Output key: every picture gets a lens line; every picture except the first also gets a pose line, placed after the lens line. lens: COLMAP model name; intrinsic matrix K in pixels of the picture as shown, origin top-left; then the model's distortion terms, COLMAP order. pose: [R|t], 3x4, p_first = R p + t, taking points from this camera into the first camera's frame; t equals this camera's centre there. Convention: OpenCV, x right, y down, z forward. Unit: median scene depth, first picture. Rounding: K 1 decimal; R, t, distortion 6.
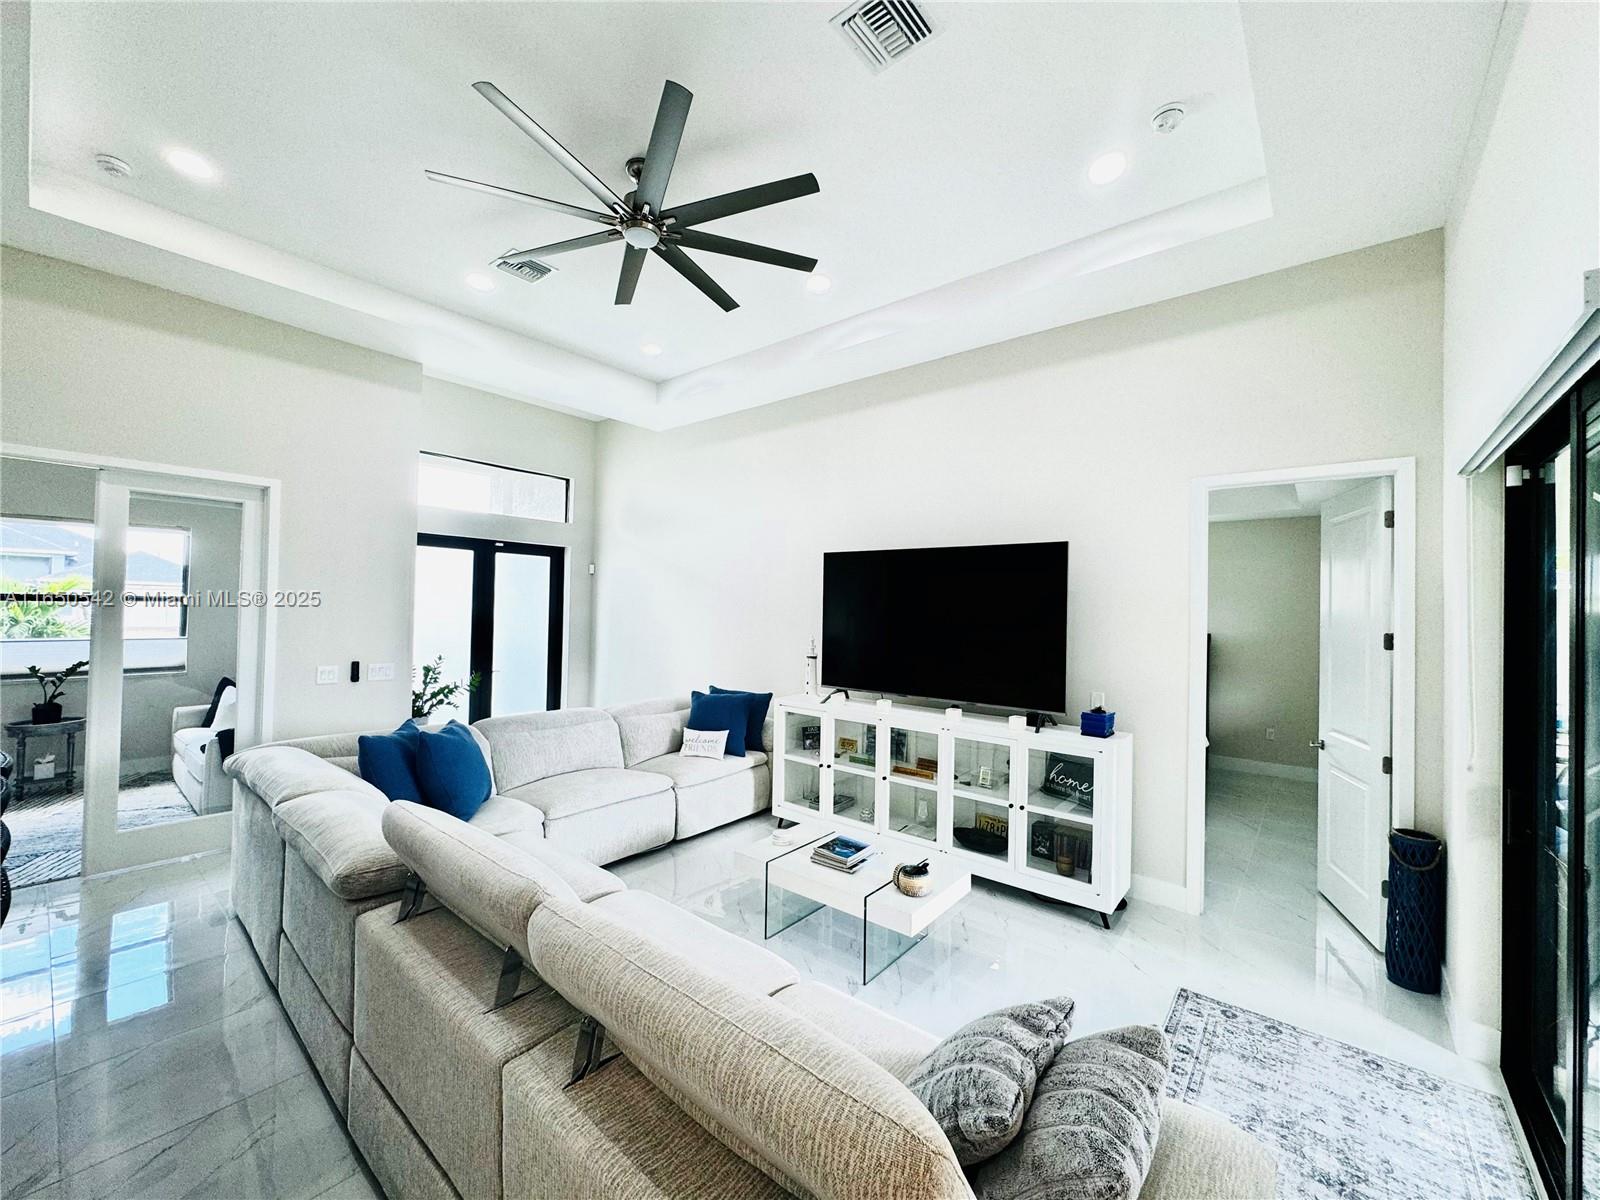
lens RADIAL K [[637.8, 0, 798.1], [0, 637.8, 600.2], [0, 0, 1]] dist [0.000293, 0.000148]
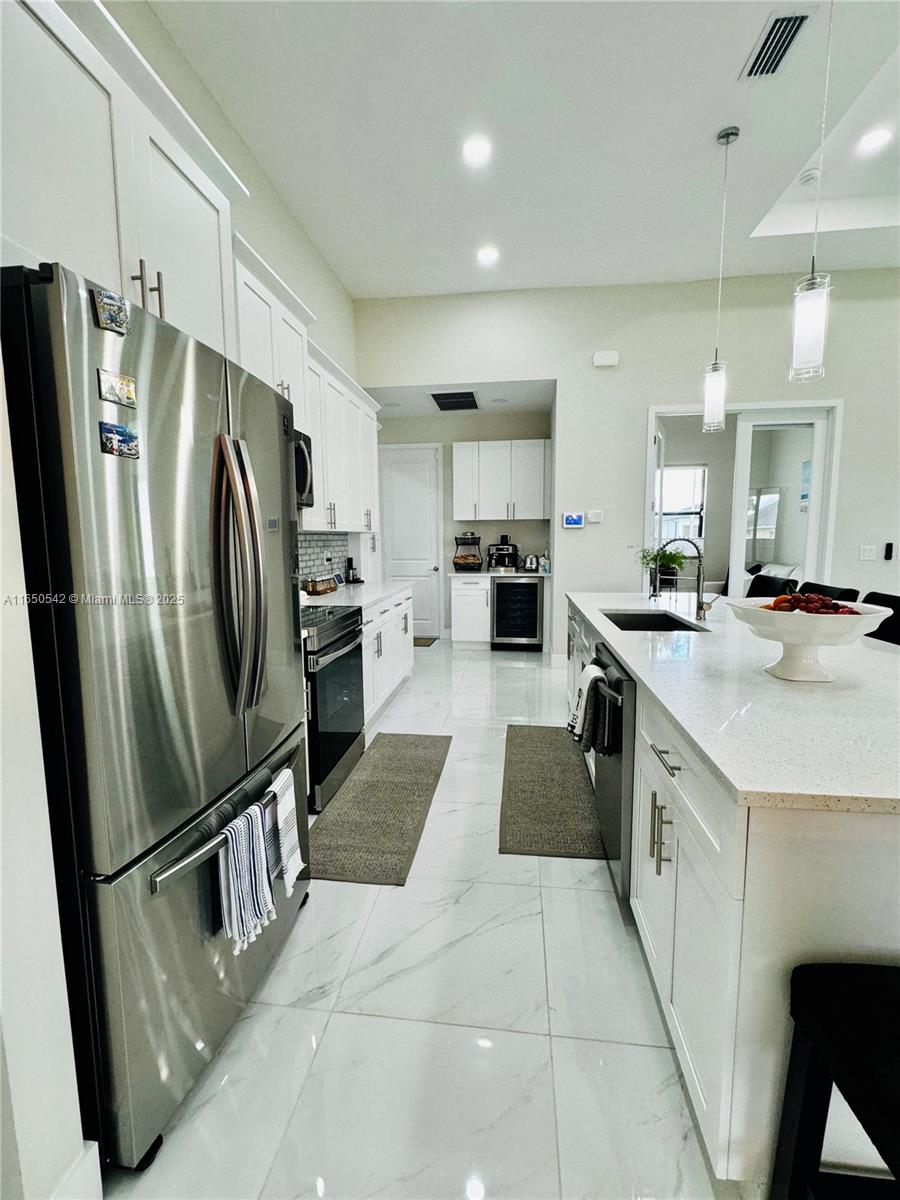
lens RADIAL K [[522.4, 0, 450.0], [0, 522.4, 600.0], [0, 0, 1]] dist [-0.002665, 0.000205]
pose [[0.536402, 0.074413, -0.840676, -0.324222], [0.030691, 0.993727, 0.107544, 0.077109], [0.843404, -0.083488, 0.530753, -0.263991]]
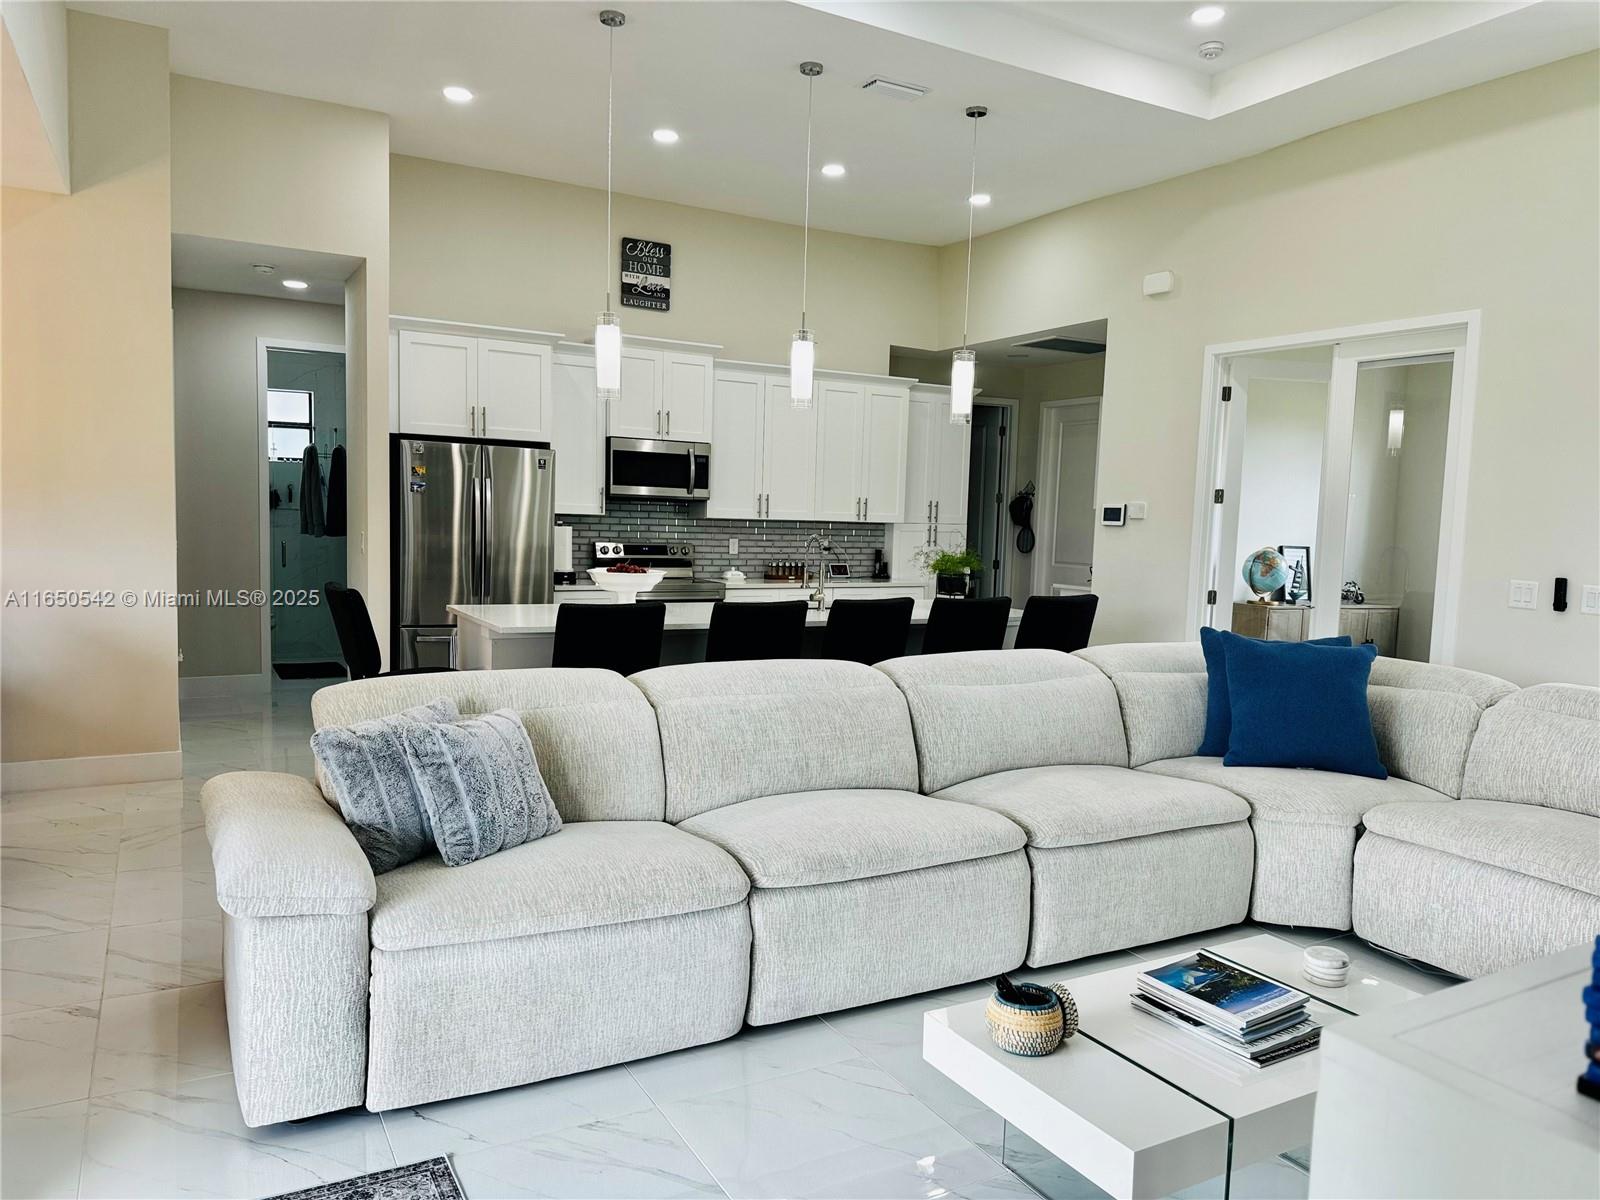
lens RADIAL K [[1118.6, 0, 802.9], [0, 1118.6, 607.8], [0, 0, 1]] dist [0.117888, -0.169732]
pose [[-0.358089, 0.048199, -0.932442, 0.642808], [-0.026891, 0.997720, 0.061900, 0.082937], [0.933300, 0.047240, -0.355977, 0.769271]]
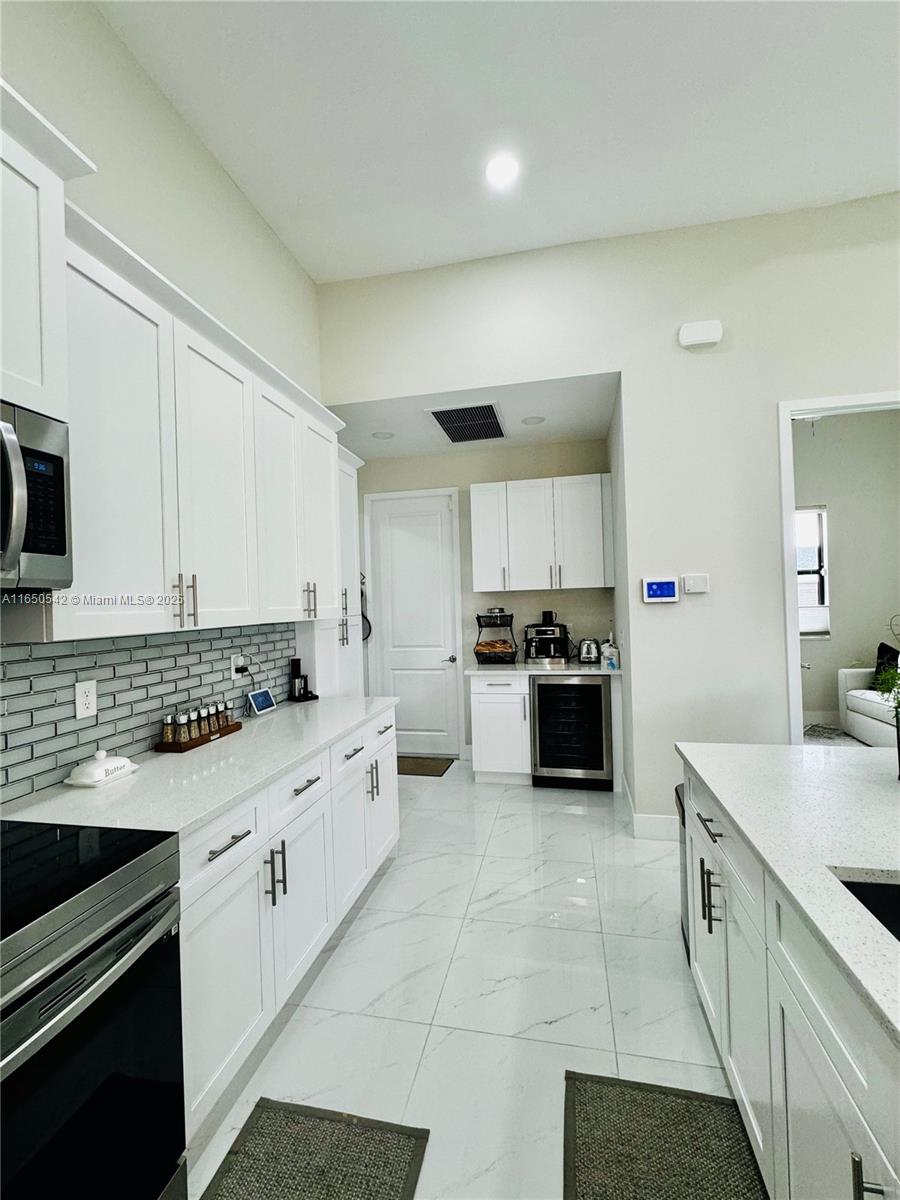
lens RADIAL K [[522.4, 0, 450.0], [0, 522.4, 600.0], [0, 0, 1]] dist [-0.002665, 0.000205]
pose [[0.459999, -0.040378, -0.887001, -0.666936], [0.051573, 0.998494, -0.018708, 0.046375], [0.886420, -0.037139, 0.461389, 0.016424]]
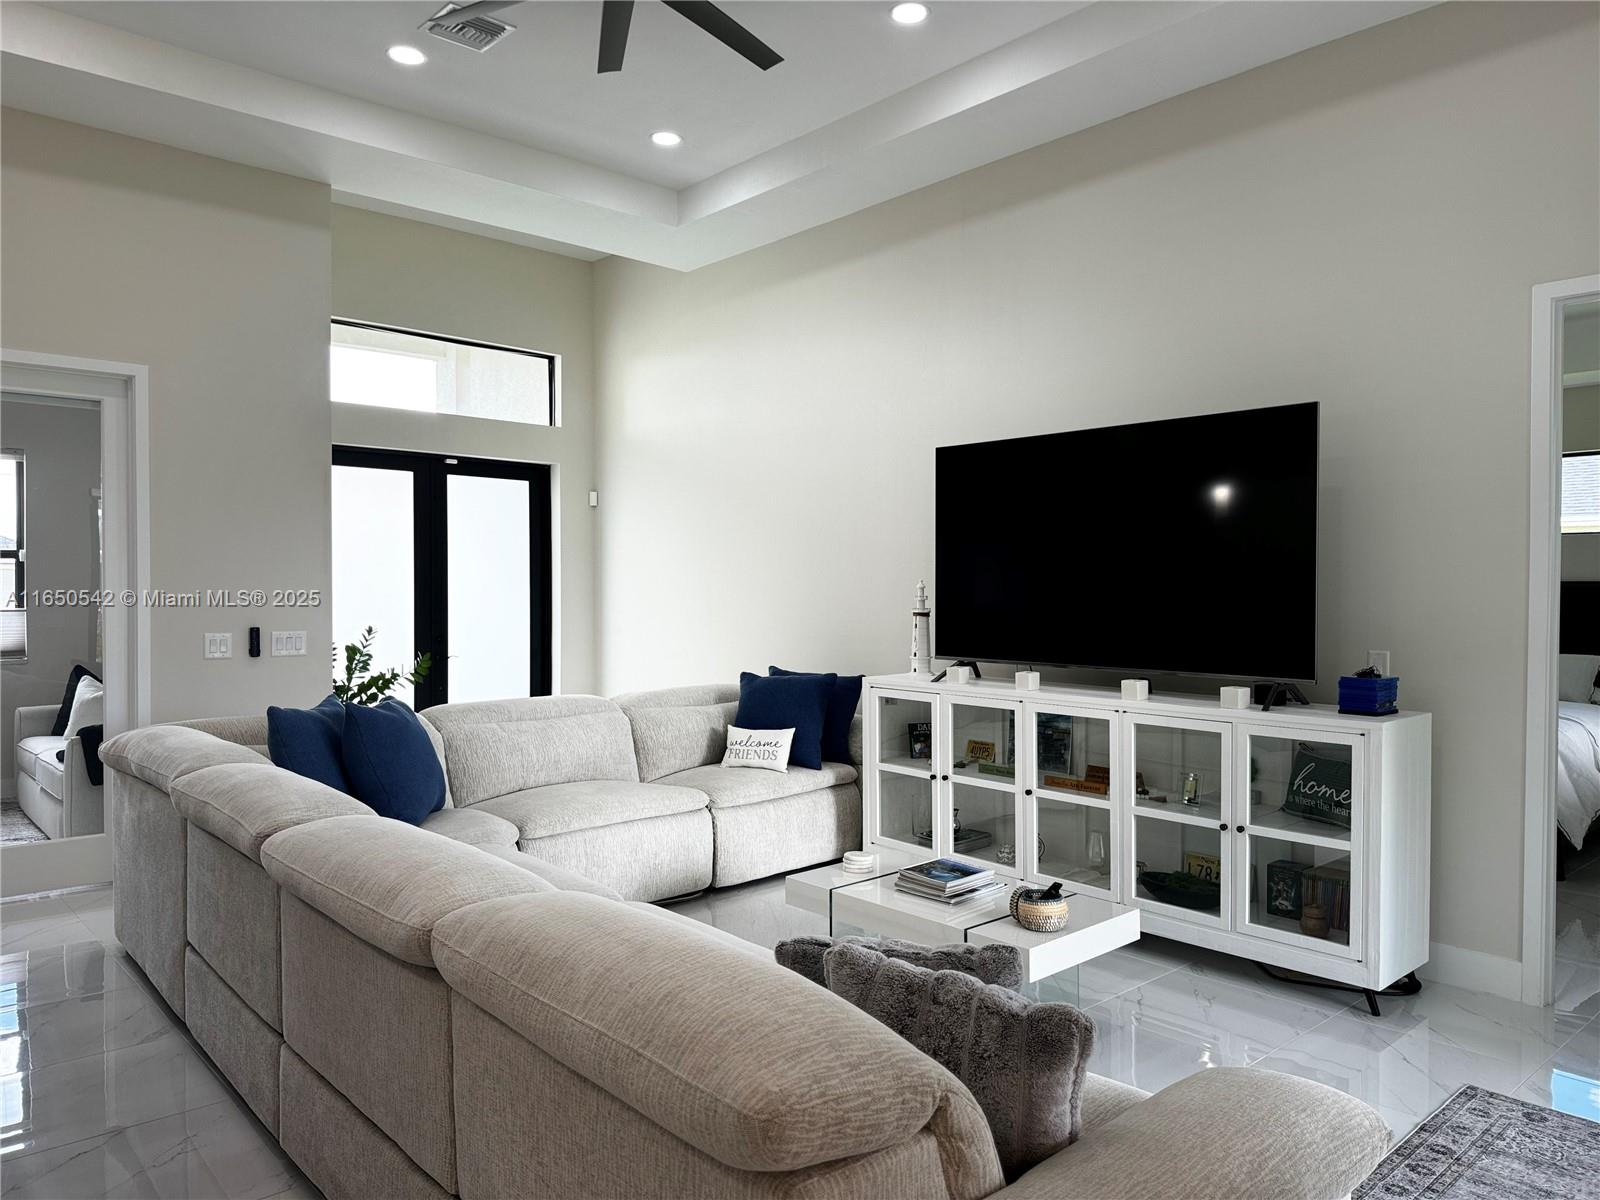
lens RADIAL K [[1118.6, 0, 802.9], [0, 1118.6, 607.8], [0, 0, 1]] dist [0.117888, -0.169732]
pose [[0.989424, -0.016107, -0.144154, 0.075712], [0.020422, 0.999385, 0.028504, 0.056397], [0.143606, -0.031146, 0.989145, -0.141725]]
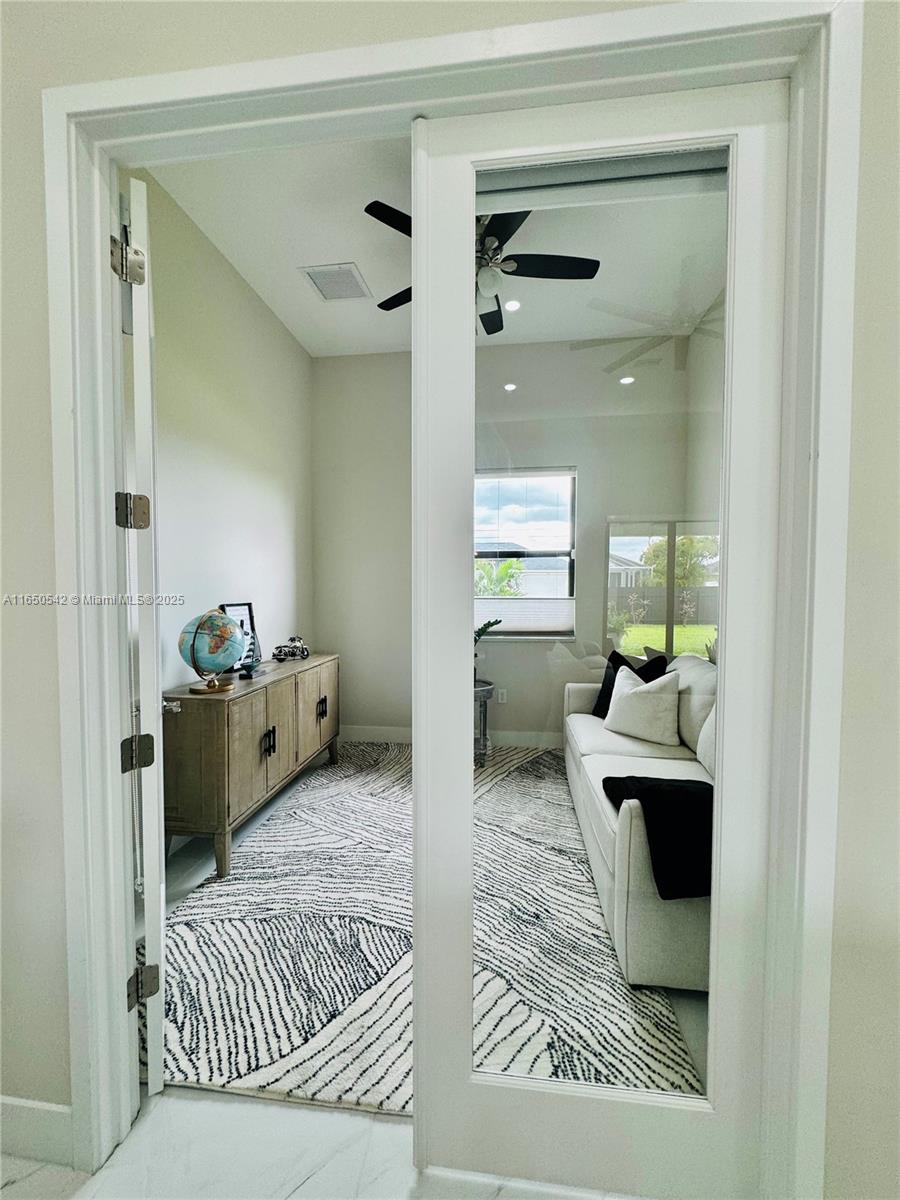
lens RADIAL K [[480.4, 0, 450.0], [0, 480.4, 600.0], [0, 0, 1]] dist [0.000471, 0.000099]
pose [[0.540703, 0.014025, -0.841097, -0.737502], [0.020843, 0.999331, 0.030062, 0.056285], [0.840955, -0.033785, 0.540049, 0.744544]]
